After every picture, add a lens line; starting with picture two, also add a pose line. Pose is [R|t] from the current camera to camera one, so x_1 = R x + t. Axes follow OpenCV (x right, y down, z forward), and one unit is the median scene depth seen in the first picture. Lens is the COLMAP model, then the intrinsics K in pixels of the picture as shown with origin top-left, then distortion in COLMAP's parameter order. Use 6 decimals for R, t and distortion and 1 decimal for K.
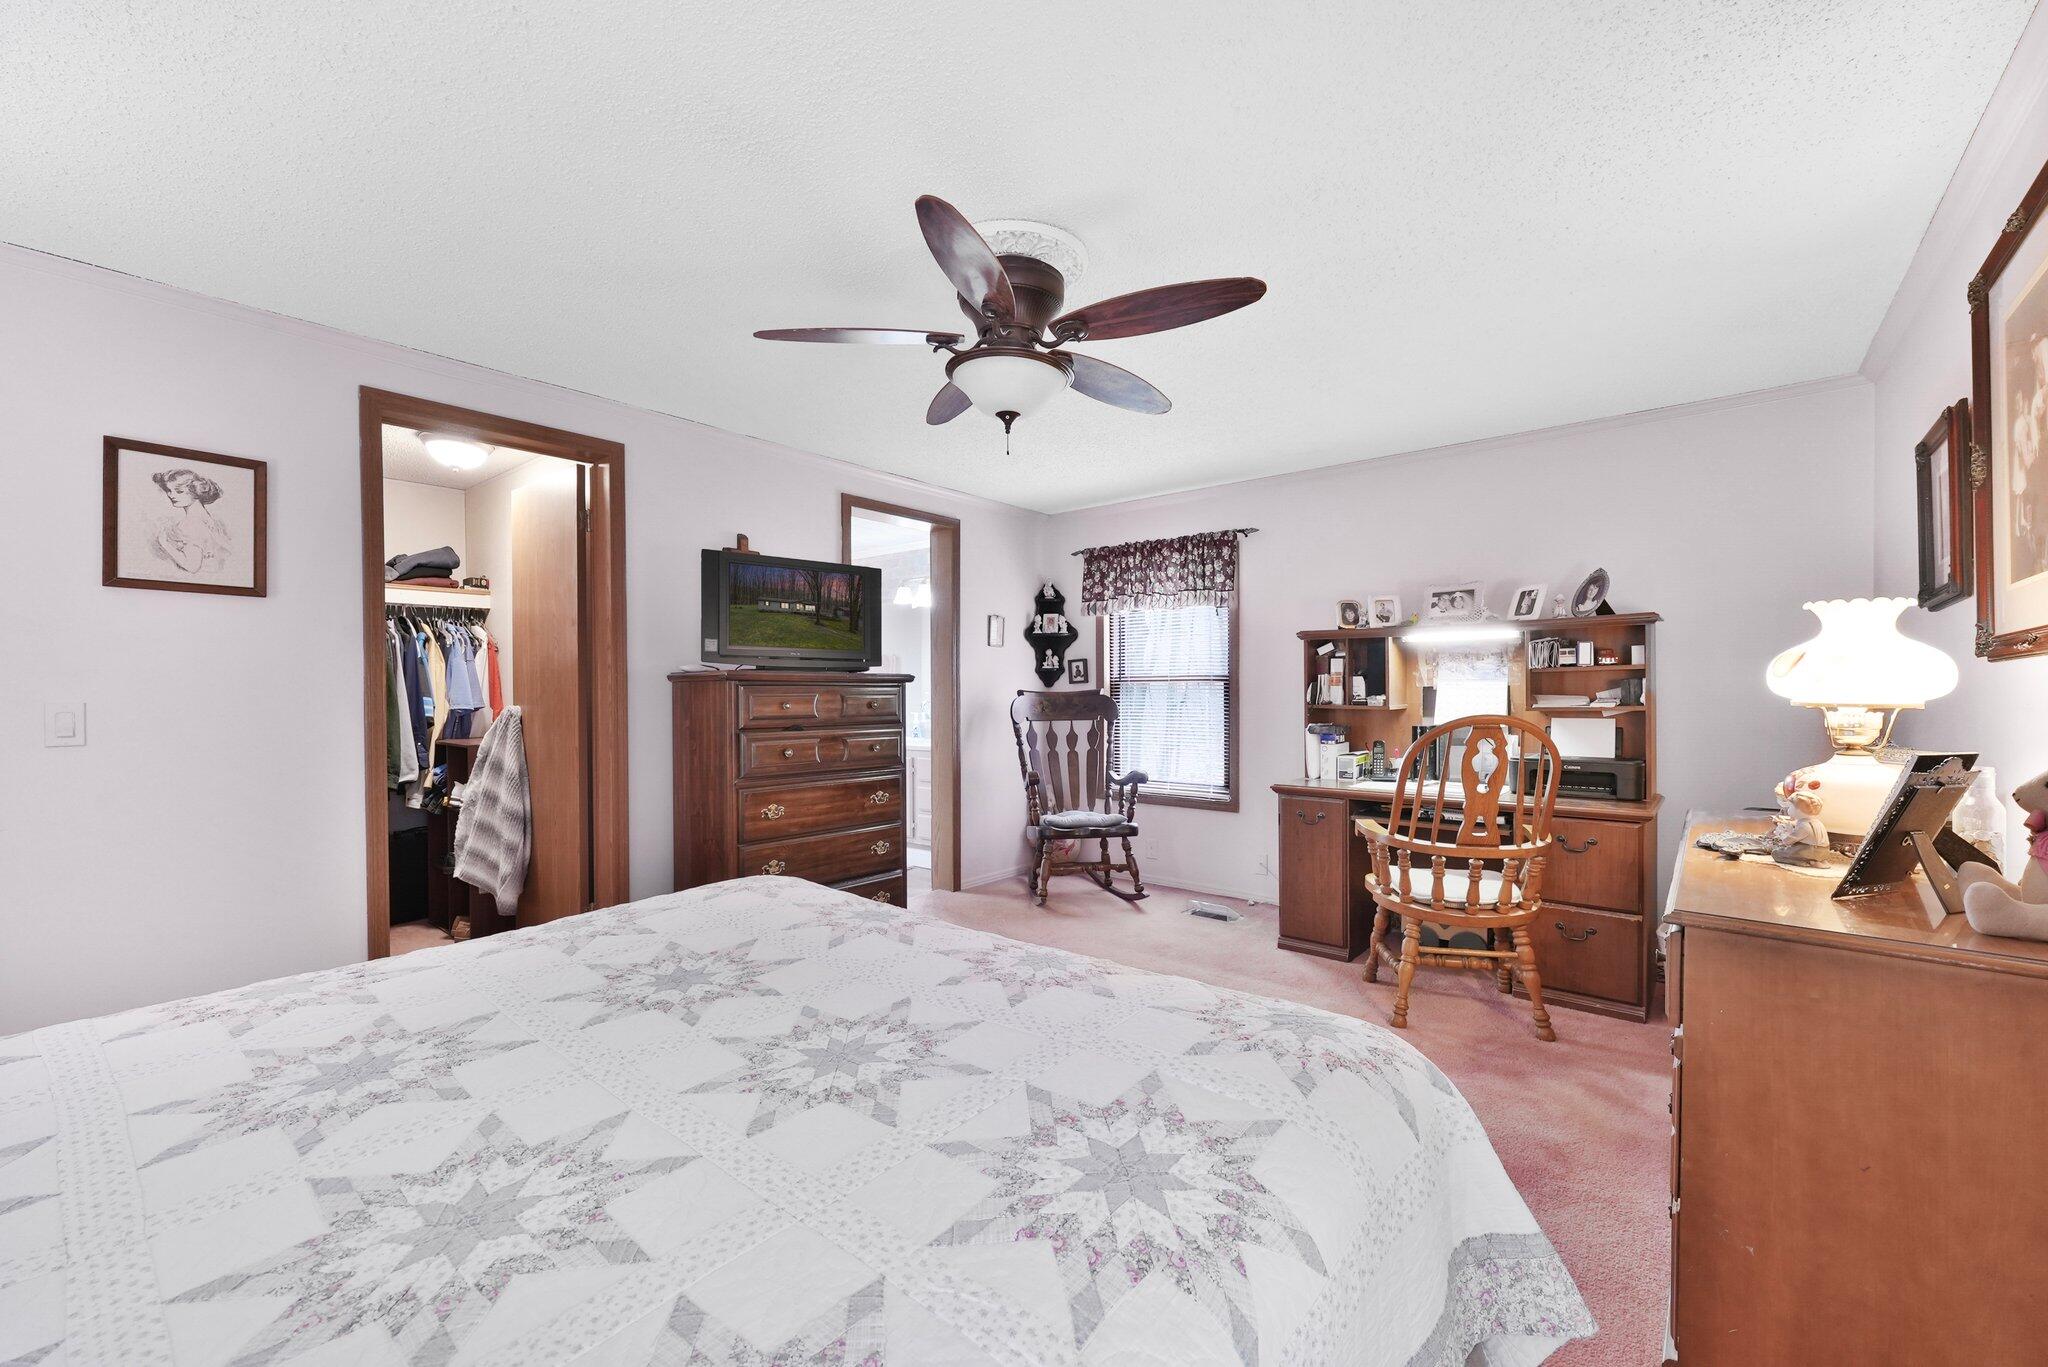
lens RADIAL K [[828.6, 0, 1022.3], [0, 828.6, 697.9], [0, 0, 1]] dist [0.000772, 0.000377]
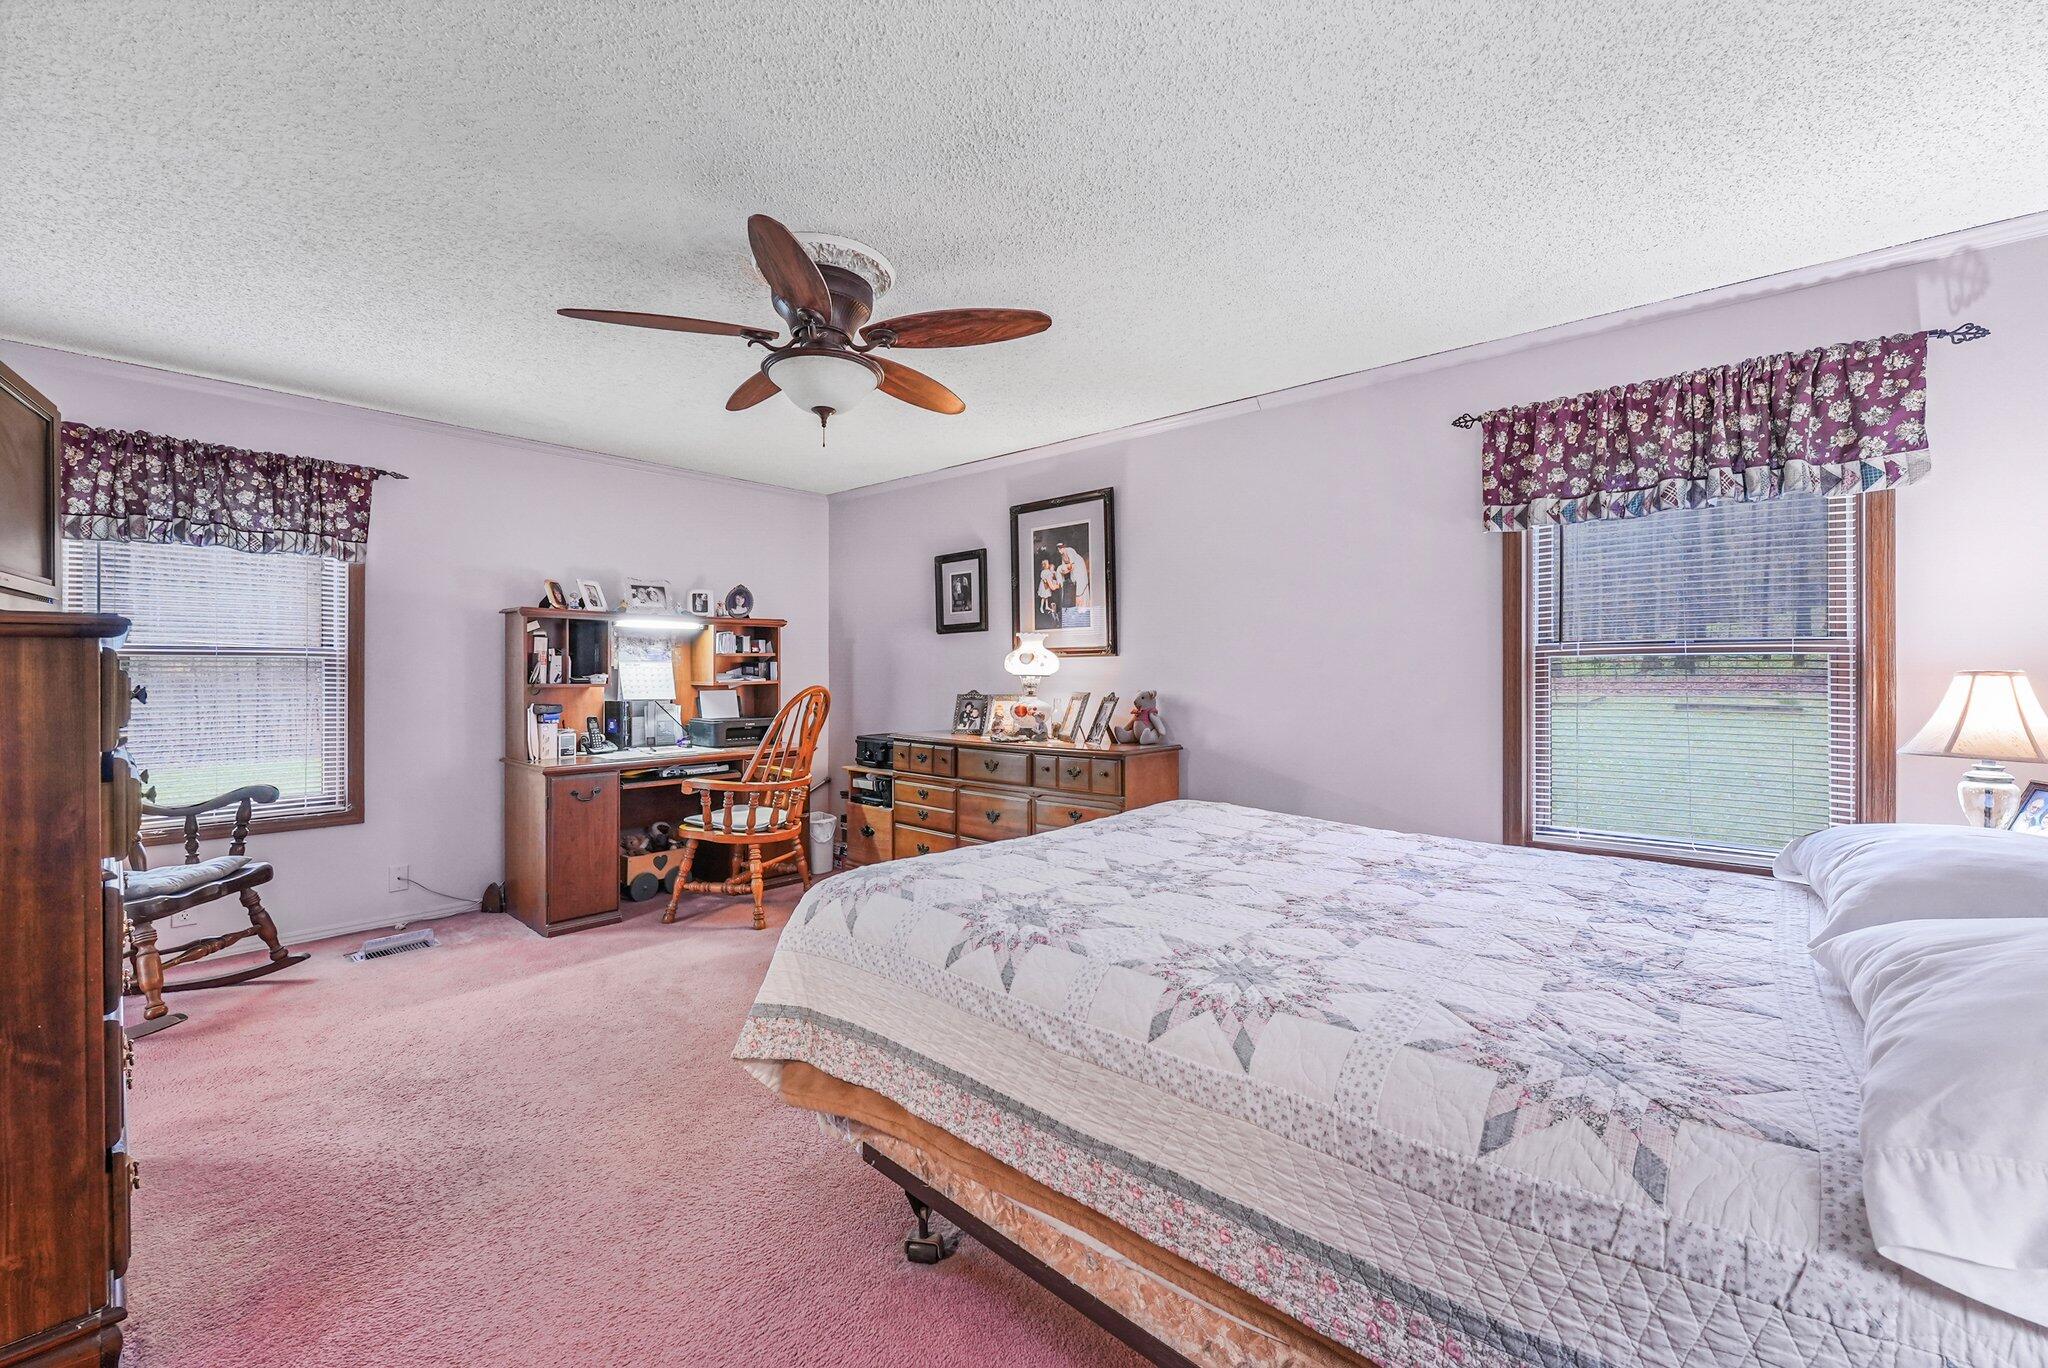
lens RADIAL K [[821.5, 0, 1021.8], [0, 821.5, 666.5], [0, 0, 1]] dist [-0.000279, 0.000033]
pose [[0.030560, 0.005474, 0.999518, -0.627497], [0.004766, 0.999973, -0.005622, -0.004633], [-0.999522, 0.004936, 0.030533, 0.422731]]
